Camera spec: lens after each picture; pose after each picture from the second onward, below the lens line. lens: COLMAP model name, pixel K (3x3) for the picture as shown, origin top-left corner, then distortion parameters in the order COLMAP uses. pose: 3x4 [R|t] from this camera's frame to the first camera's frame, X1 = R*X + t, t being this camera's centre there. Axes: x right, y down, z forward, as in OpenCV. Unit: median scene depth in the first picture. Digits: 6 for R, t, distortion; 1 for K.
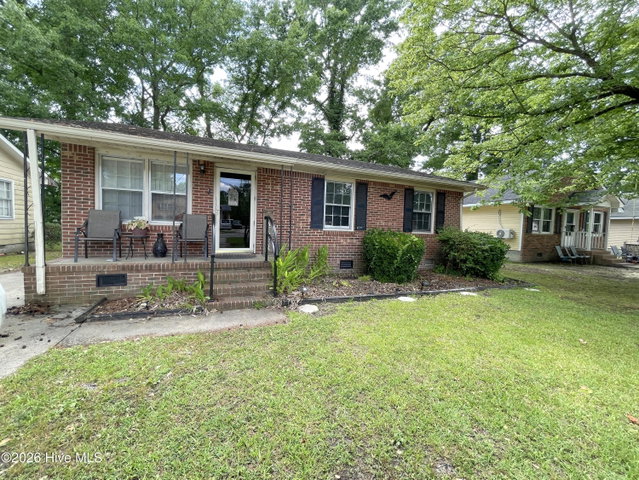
lens RADIAL K [[259.4, 0, 319.9], [0, 259.4, 238.9], [0, 0, 1]] dist [-0.003376, 0.000102]
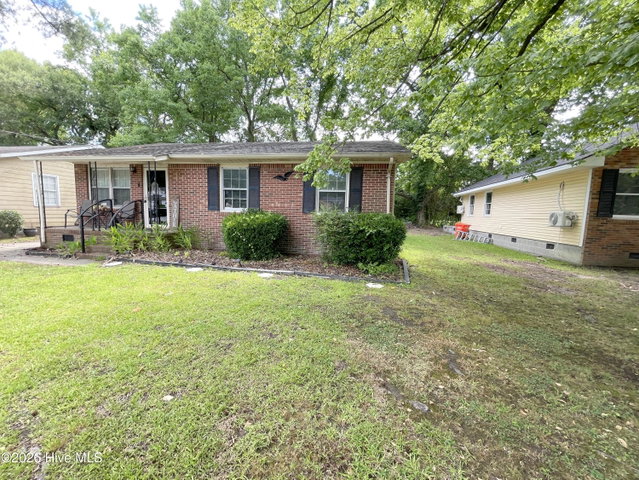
lens RADIAL K [[259.4, 0, 319.9], [0, 259.4, 240.2], [0, 0, 1]] dist [-0.003376, 0.000102]
pose [[0.848156, 0.037104, -0.528446, 0.970823], [-0.024291, 0.999219, 0.031171, 0.045734], [0.529190, -0.013601, 0.848394, 0.238611]]
